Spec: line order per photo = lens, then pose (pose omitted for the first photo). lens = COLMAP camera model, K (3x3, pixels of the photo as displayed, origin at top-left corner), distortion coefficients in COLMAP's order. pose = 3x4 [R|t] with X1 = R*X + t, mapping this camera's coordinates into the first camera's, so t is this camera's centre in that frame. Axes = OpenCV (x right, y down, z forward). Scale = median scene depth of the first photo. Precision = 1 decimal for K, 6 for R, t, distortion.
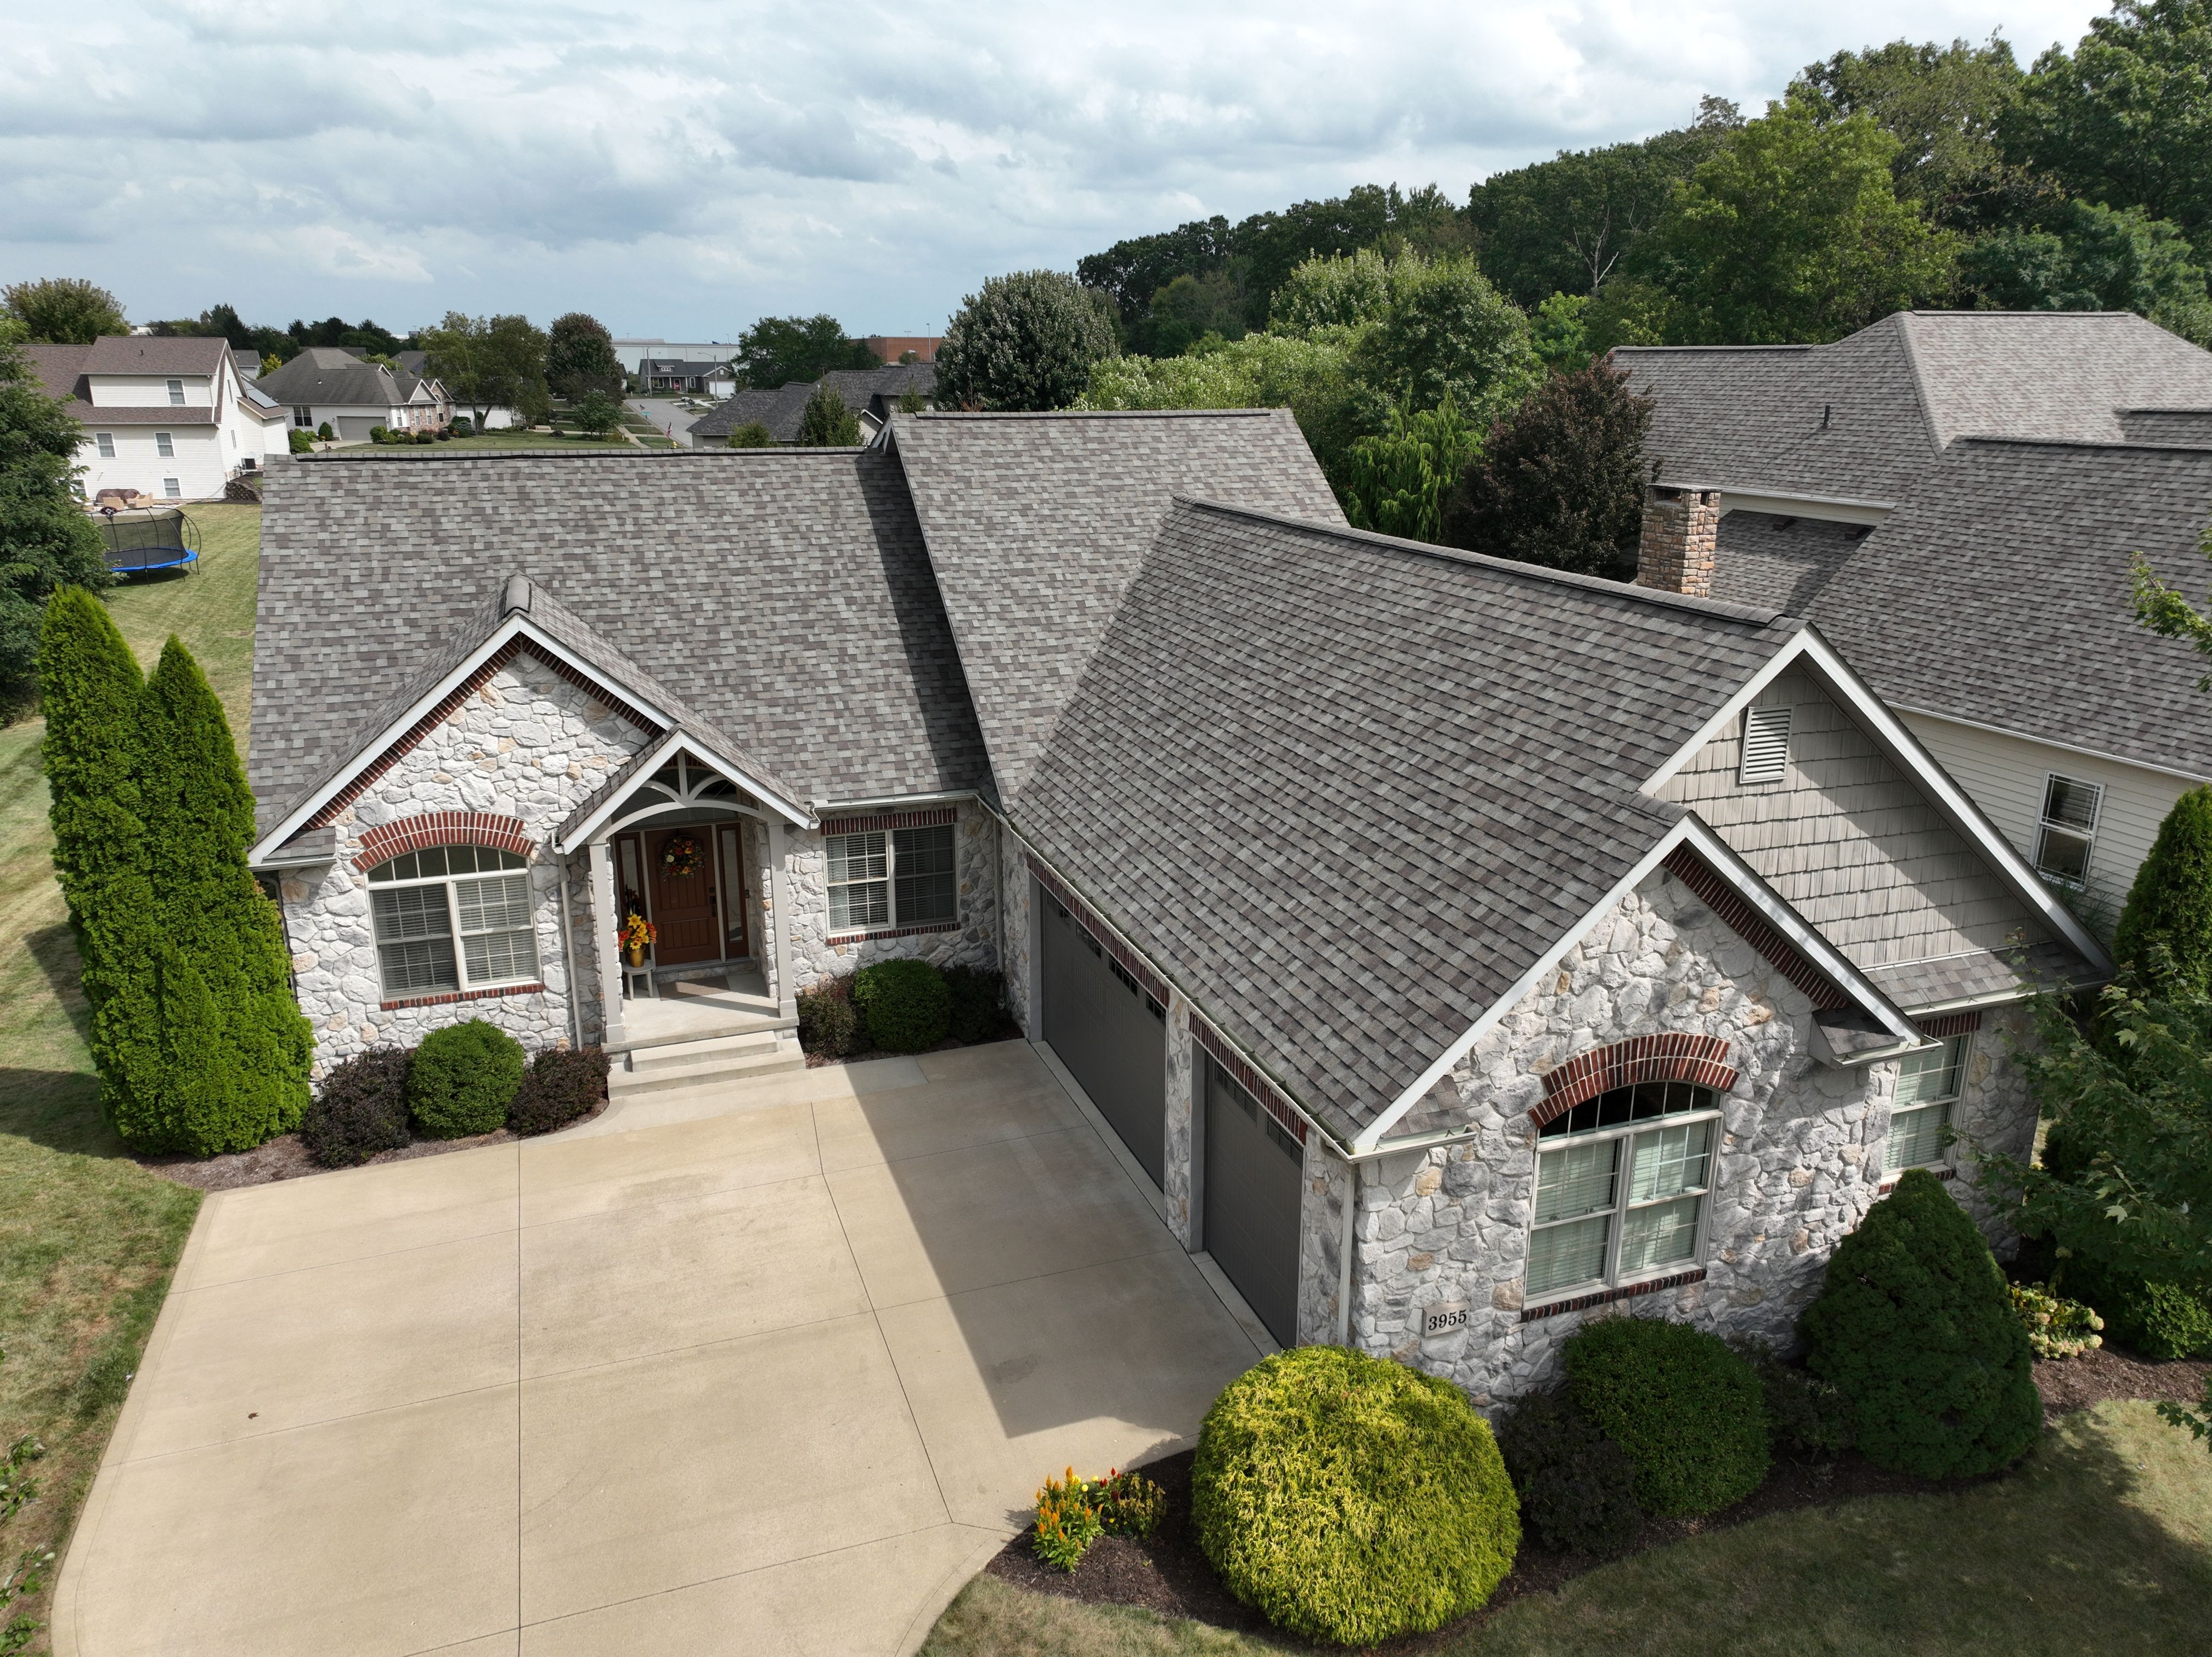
lens RADIAL K [[1539.7, 0, 1106.0], [0, 1539.7, 828.5], [0, 0, 1]] dist [-0.005409, 0.024325]
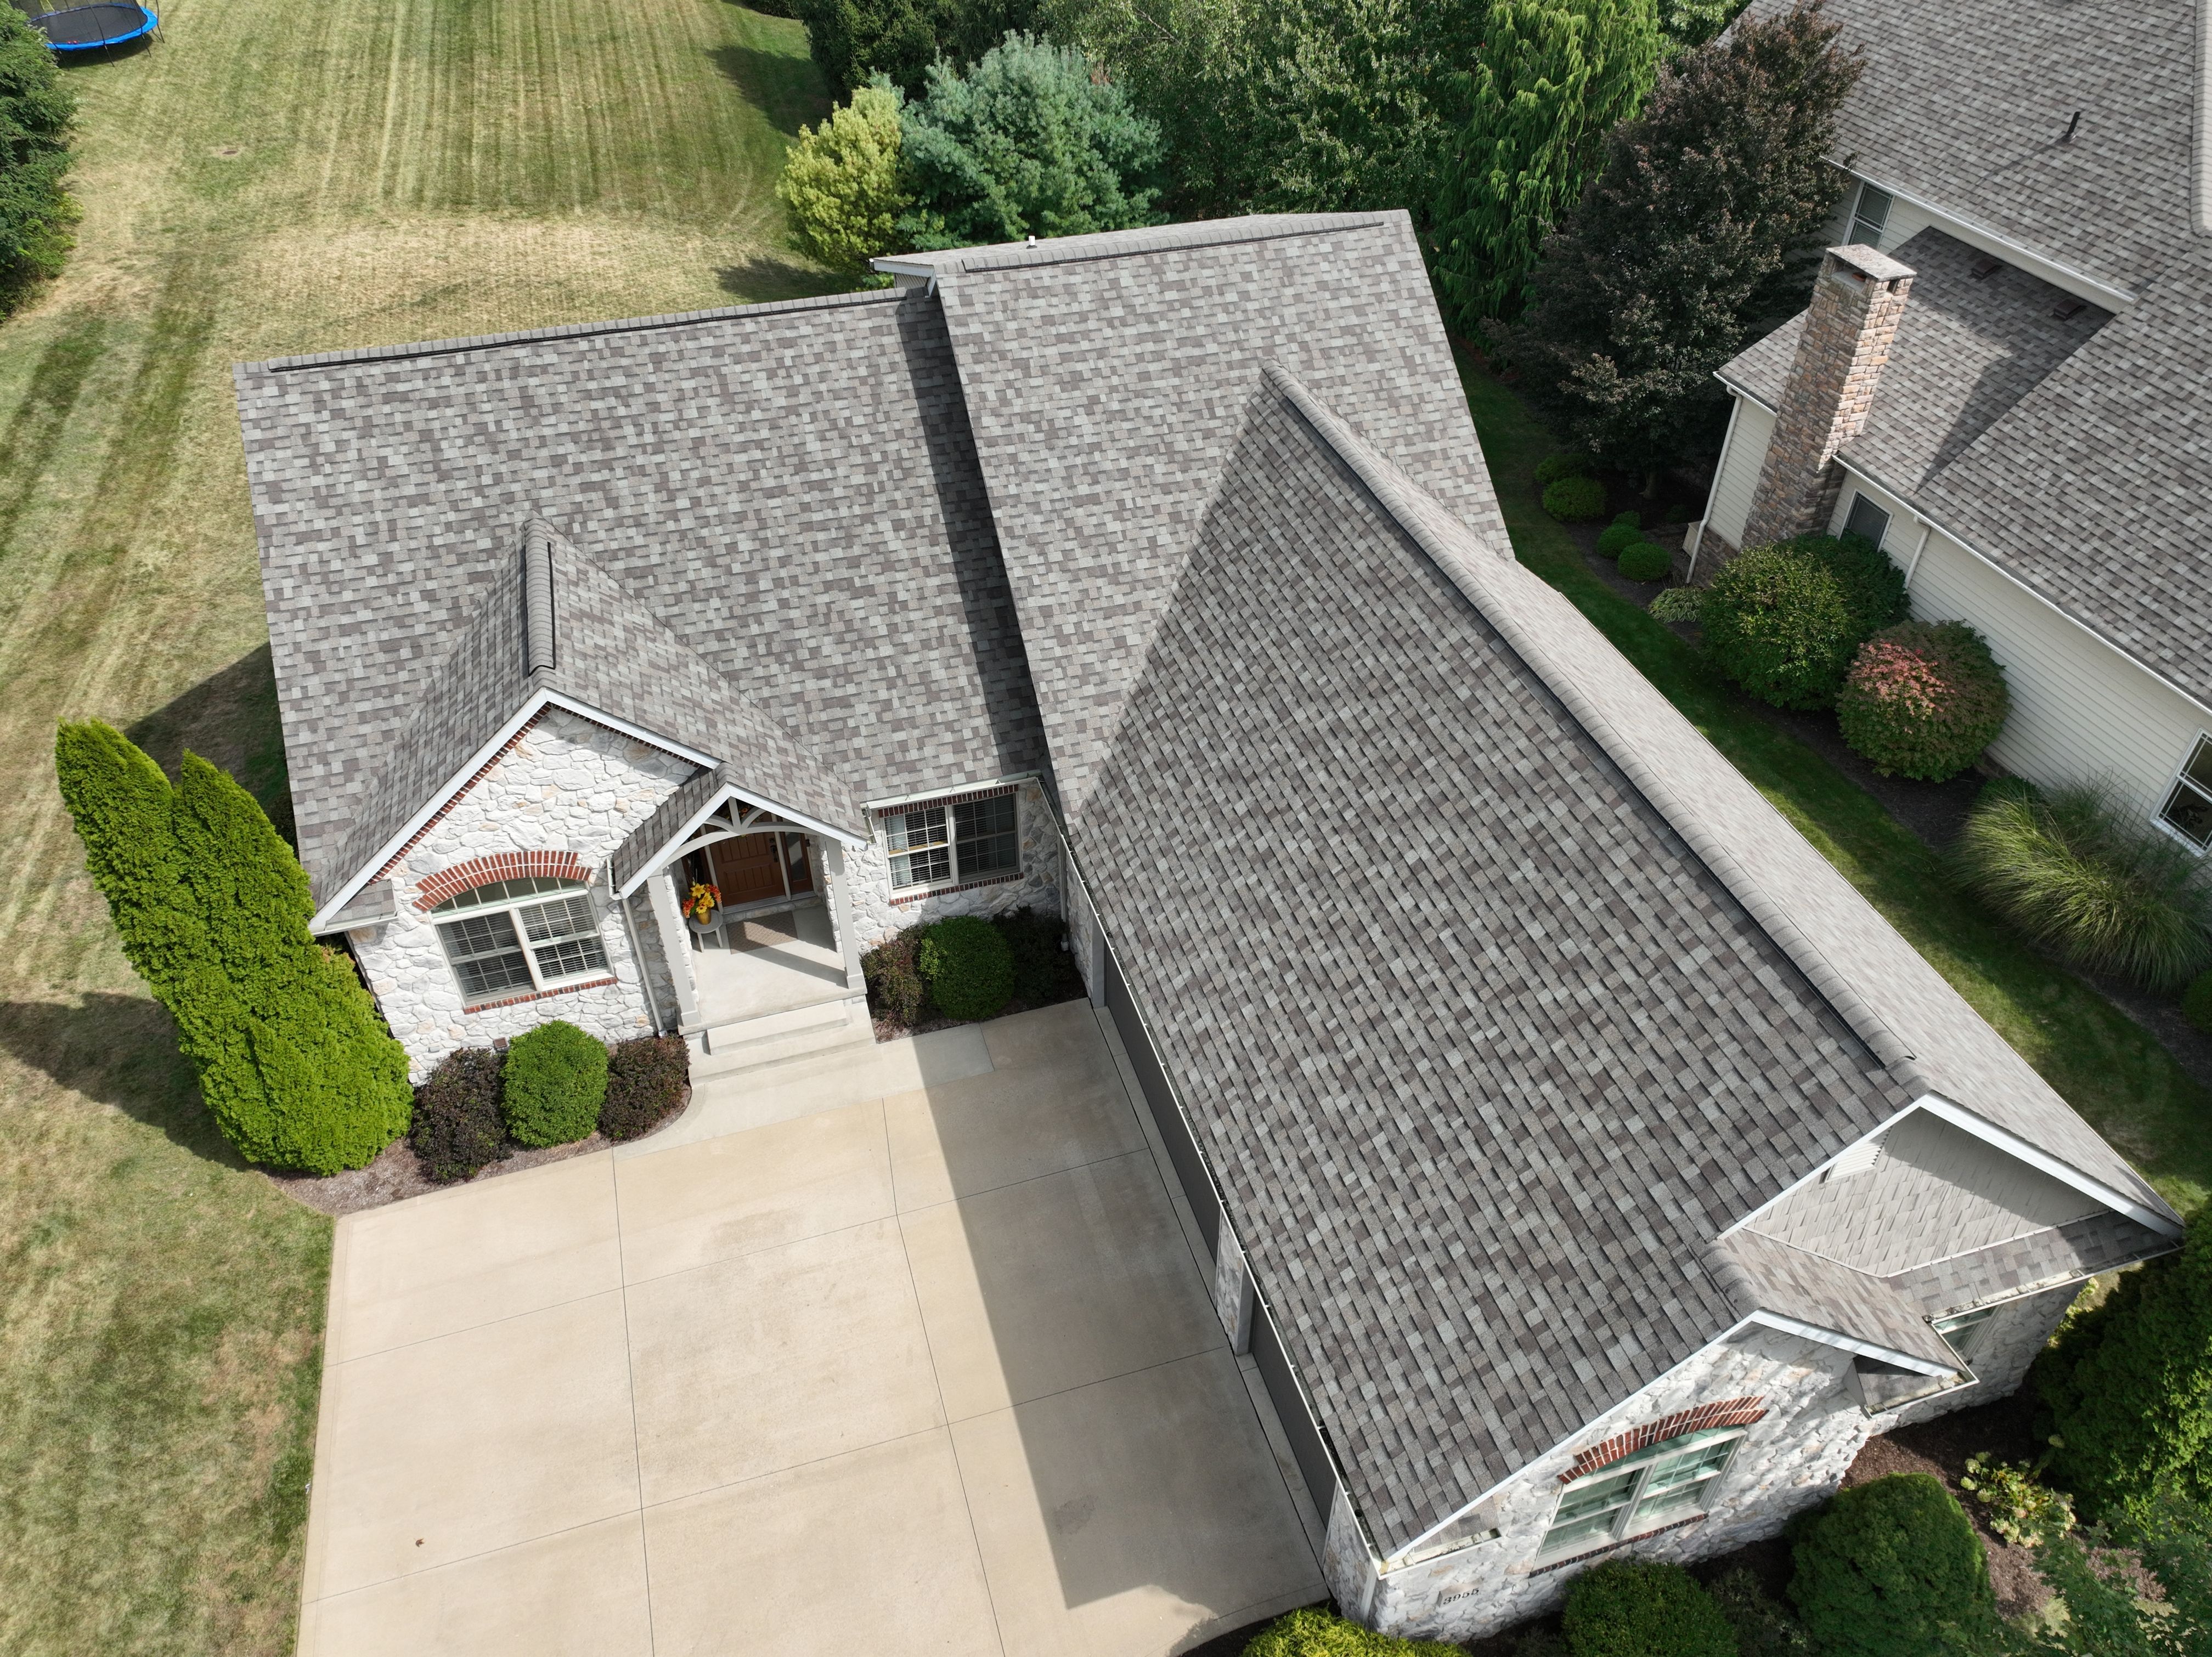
lens RADIAL K [[1539.7, 0, 1106.0], [0, 1539.7, 828.5], [0, 0, 1]] dist [-0.005409, 0.024325]
pose [[0.998852, 0.027445, -0.039257, -0.003437], [-0.009529, 0.917053, 0.398651, -0.366991], [0.046942, -0.397820, 0.916262, 0.109820]]
